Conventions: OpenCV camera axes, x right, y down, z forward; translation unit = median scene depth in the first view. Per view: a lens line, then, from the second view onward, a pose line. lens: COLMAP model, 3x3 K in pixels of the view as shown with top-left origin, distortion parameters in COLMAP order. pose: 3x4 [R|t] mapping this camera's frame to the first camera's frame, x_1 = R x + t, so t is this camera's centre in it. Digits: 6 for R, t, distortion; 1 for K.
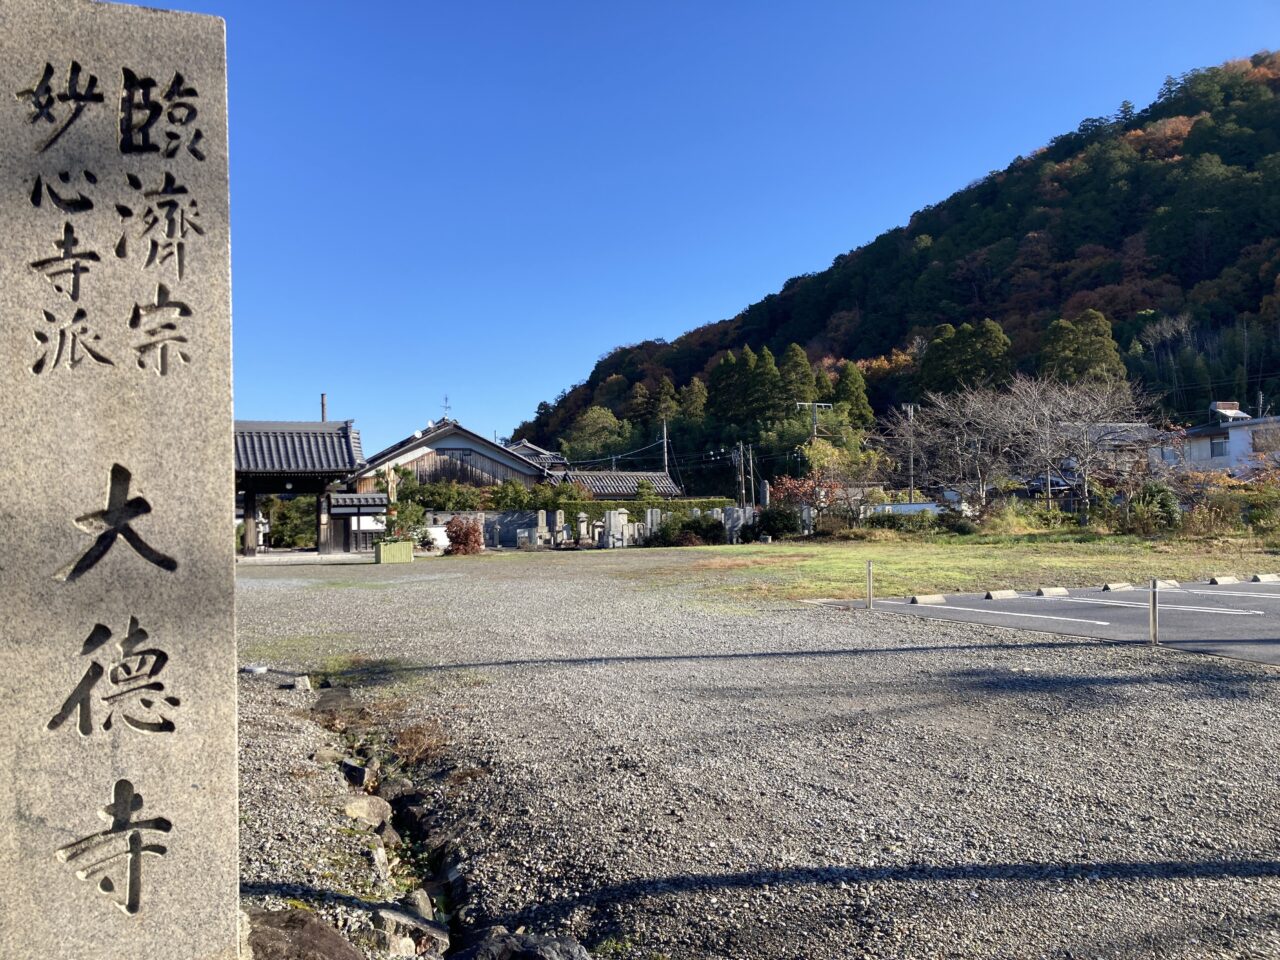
lens RADIAL K [[1055.0, 0, 636.9], [0, 1055.0, 476.9], [0, 0, 1]] dist [0.037182, -0.031710]
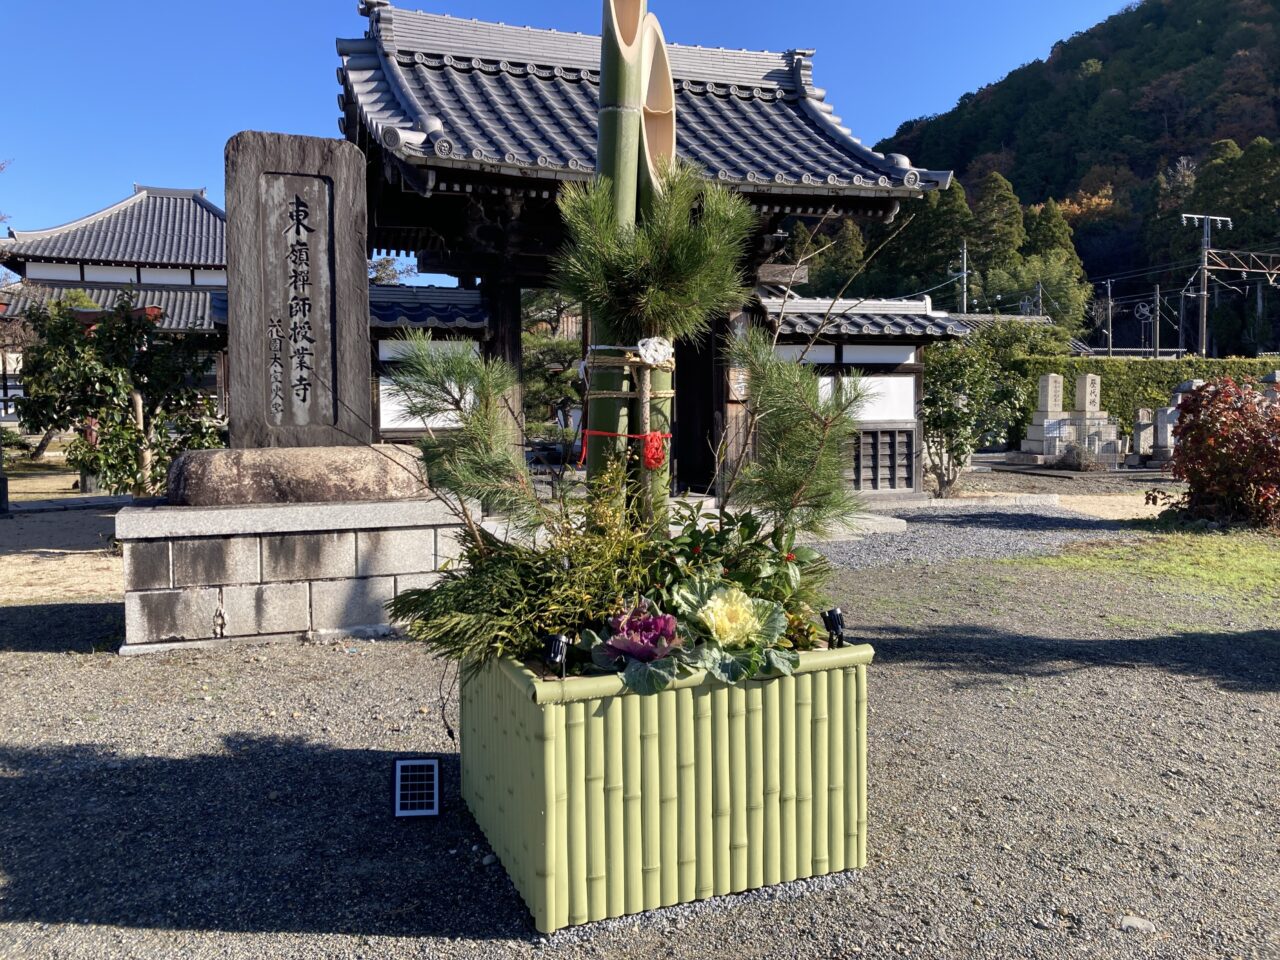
lens RADIAL K [[1055.0, 0, 639.9], [0, 1055.0, 469.0], [0, 0, 1]] dist [0.037182, -0.031710]
pose [[0.999237, 0.016228, -0.035524, -0.222539], [-0.012234, 0.993869, 0.109884, 0.022779], [0.037089, -0.109366, 0.993309, 0.509834]]
